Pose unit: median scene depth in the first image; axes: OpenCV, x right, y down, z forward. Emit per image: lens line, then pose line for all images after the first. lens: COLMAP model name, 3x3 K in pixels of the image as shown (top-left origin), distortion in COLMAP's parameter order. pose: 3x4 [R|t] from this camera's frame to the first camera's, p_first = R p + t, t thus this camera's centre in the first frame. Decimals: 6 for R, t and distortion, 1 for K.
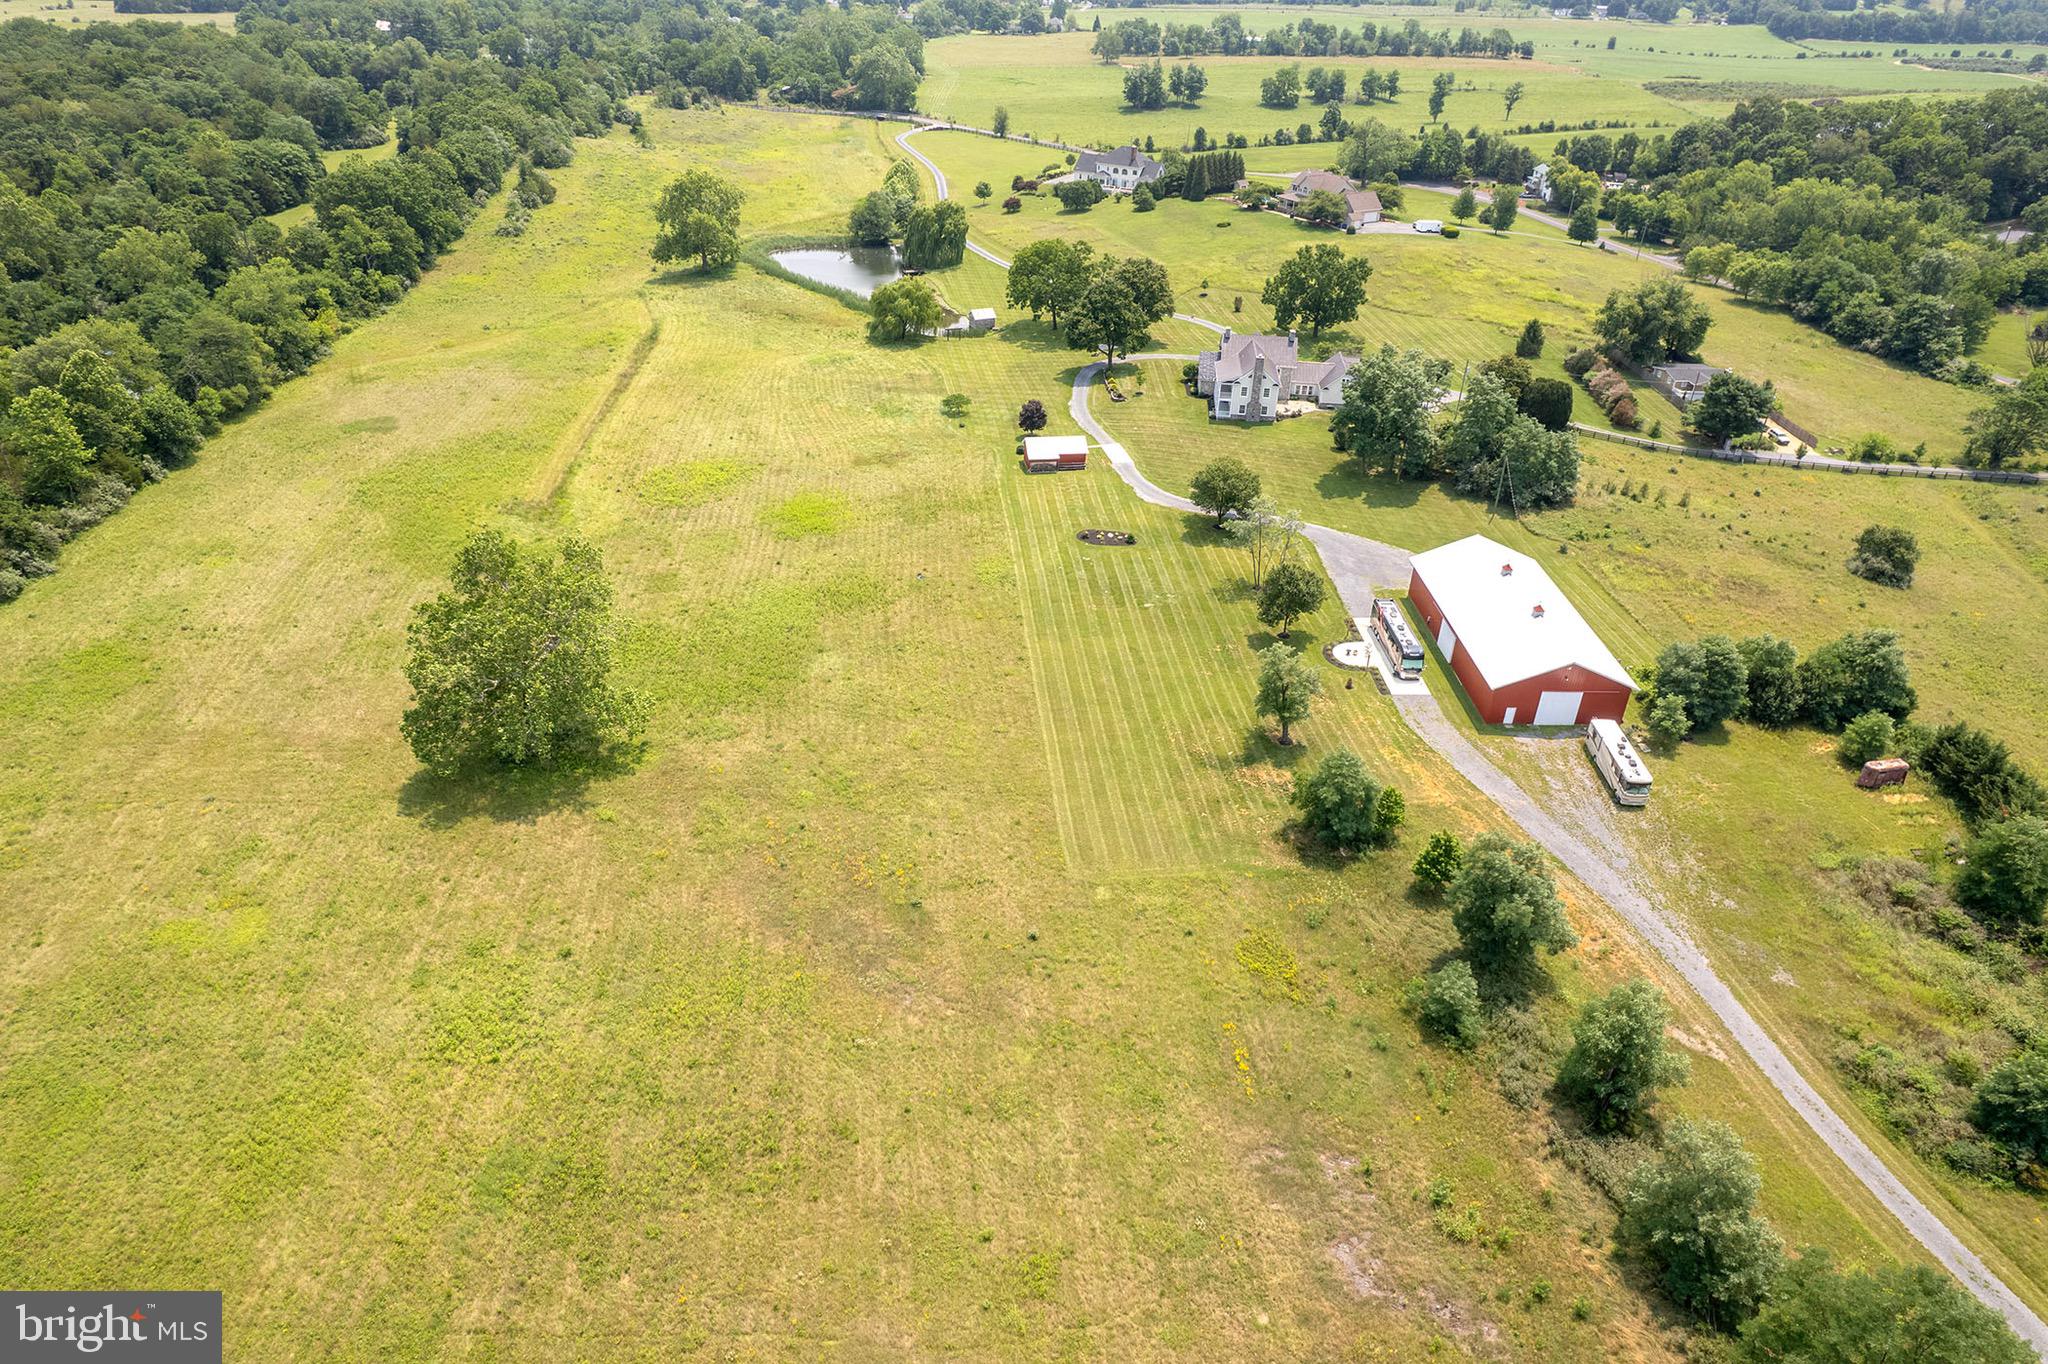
lens RADIAL K [[1313.4, 0, 1012.9], [0, 1313.4, 679.4], [0, 0, 1]] dist [-0.070696, 0.062874]
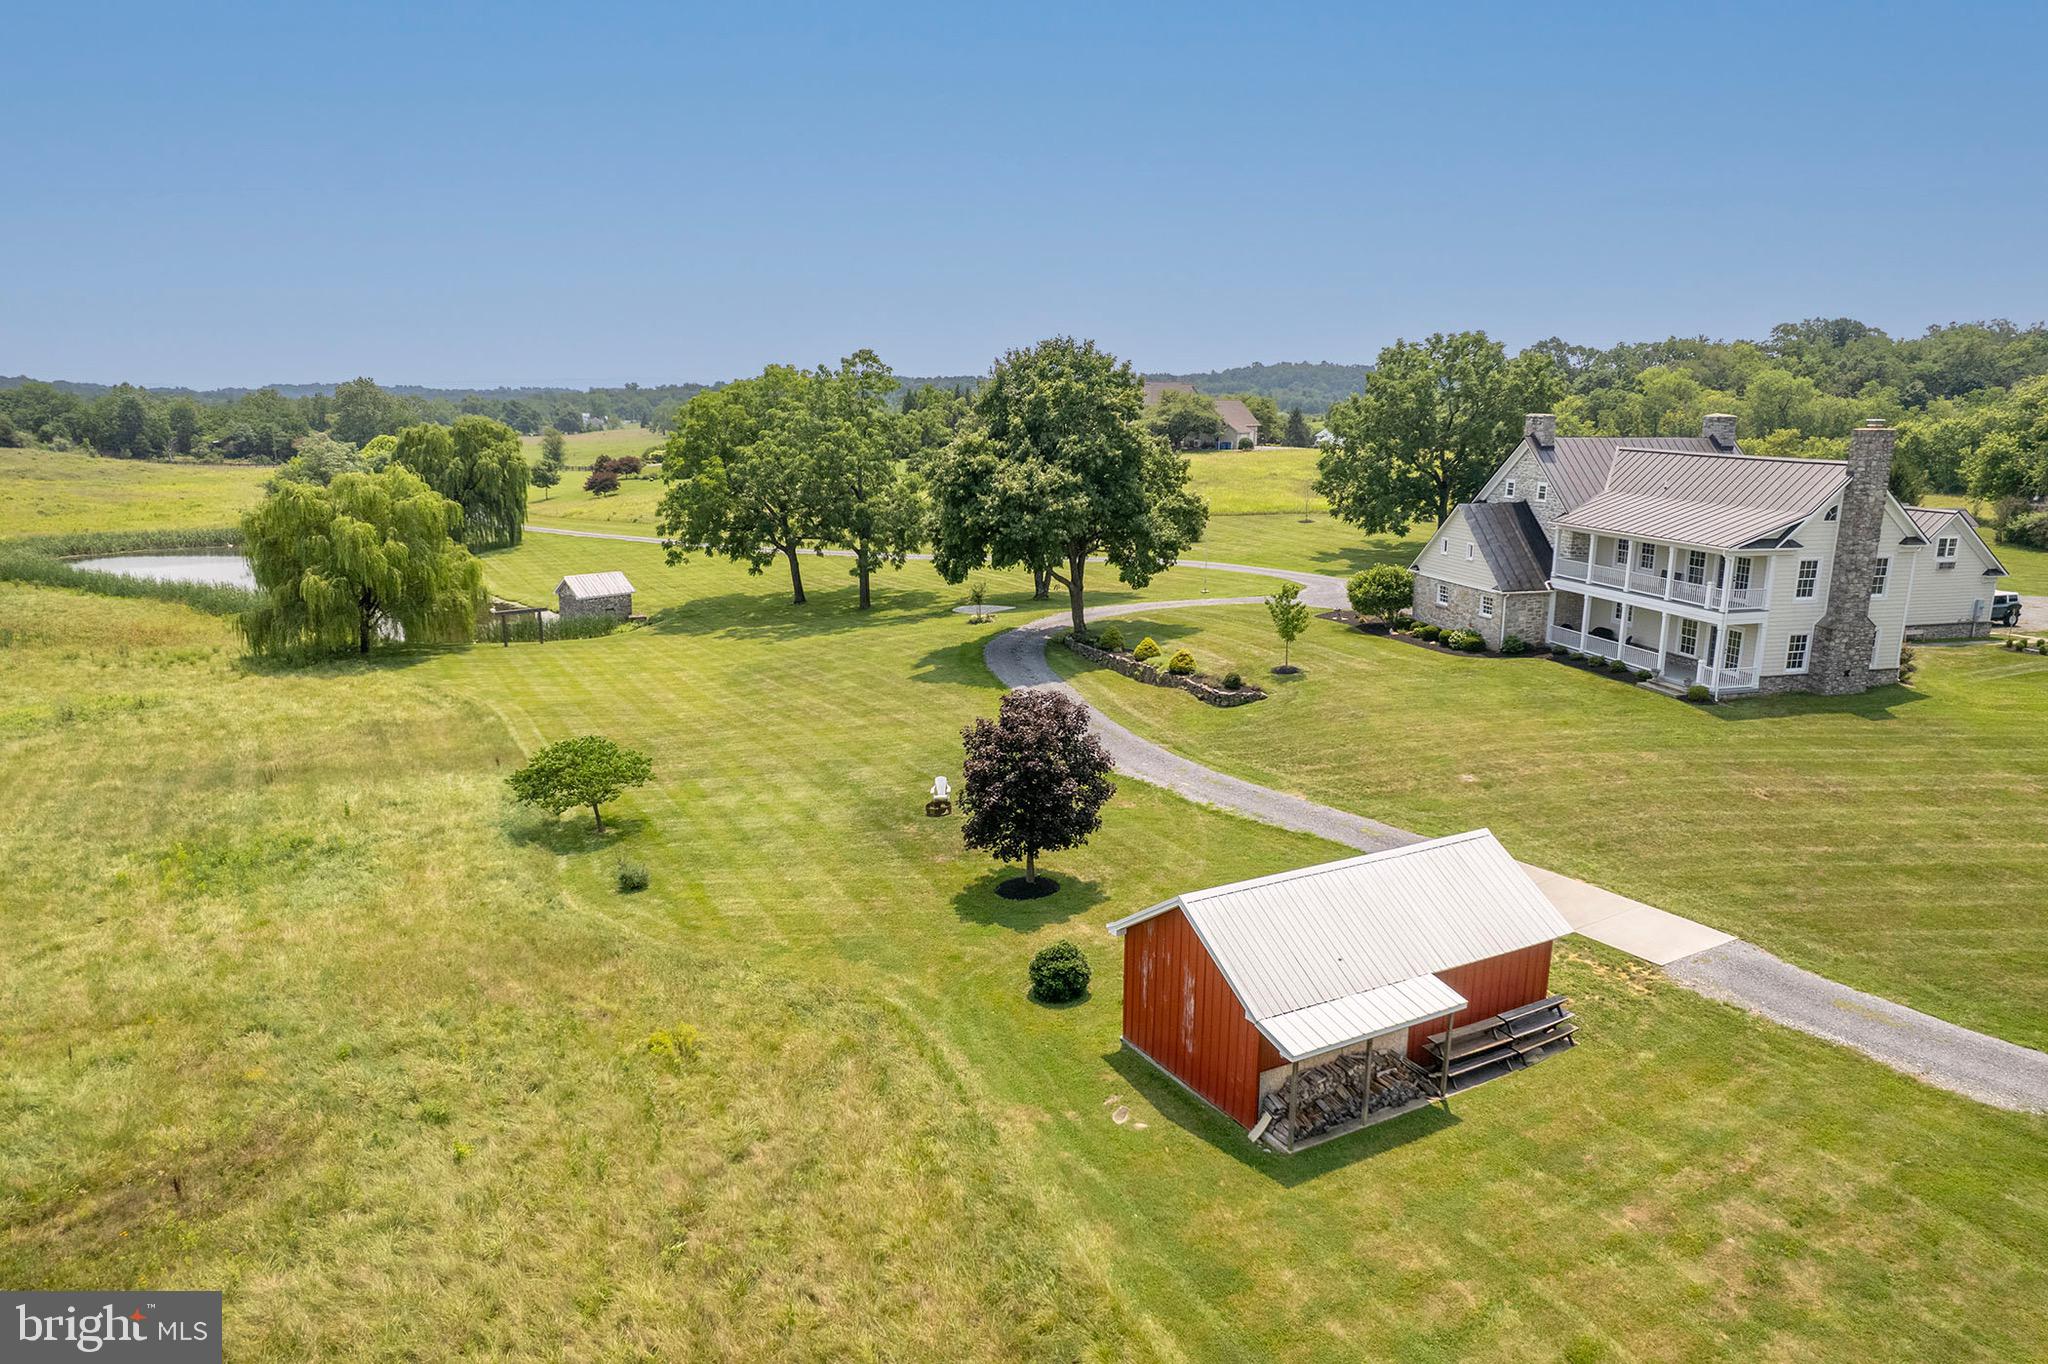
lens RADIAL K [[1313.4, 0, 1012.9], [0, 1313.4, 679.4], [0, 0, 1]] dist [-0.070696, 0.062874]
pose [[0.938671, -0.093474, 0.331902, -0.039388], [0.193903, 0.939036, -0.283926, -0.131142], [-0.285128, 0.330870, 0.899571, 0.671157]]
